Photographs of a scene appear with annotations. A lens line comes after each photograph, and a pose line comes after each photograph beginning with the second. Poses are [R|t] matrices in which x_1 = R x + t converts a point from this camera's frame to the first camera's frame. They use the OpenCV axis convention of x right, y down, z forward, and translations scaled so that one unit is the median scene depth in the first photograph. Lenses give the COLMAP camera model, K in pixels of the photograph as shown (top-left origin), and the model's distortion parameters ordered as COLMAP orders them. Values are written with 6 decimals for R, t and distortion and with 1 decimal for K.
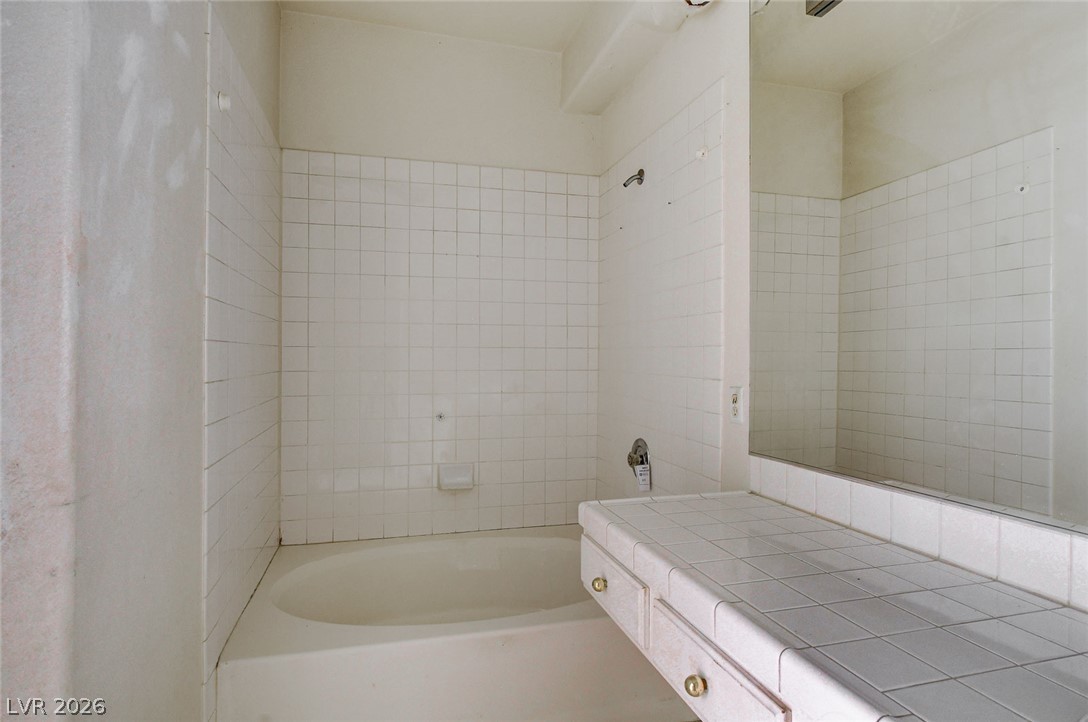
lens RADIAL K [[580.5, 0, 542.8], [0, 580.5, 355.0], [0, 0, 1]] dist [-0.012307, 0.001842]
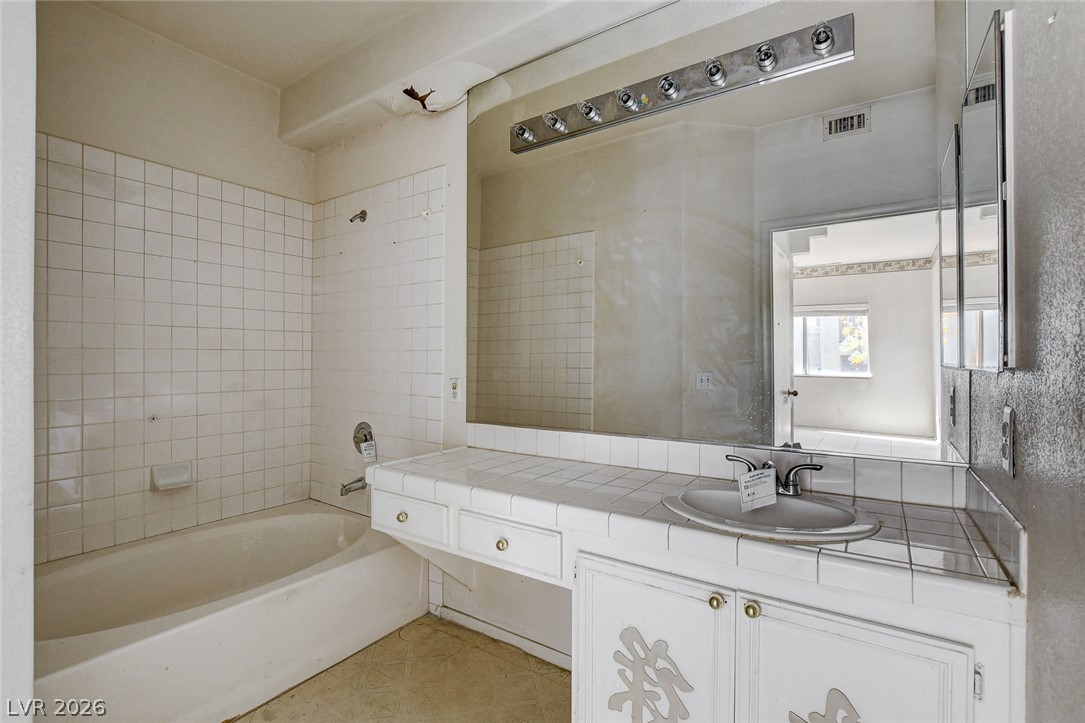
lens RADIAL K [[517.5, 0, 539.2], [0, 517.5, 361.6], [0, 0, 1]] dist [-0.017180, 0.001021]
pose [[0.755453, -0.006551, 0.655170, -0.293792], [-0.001439, 0.999931, 0.011658, -0.003134], [-0.655201, -0.009750, 0.755391, -0.113219]]
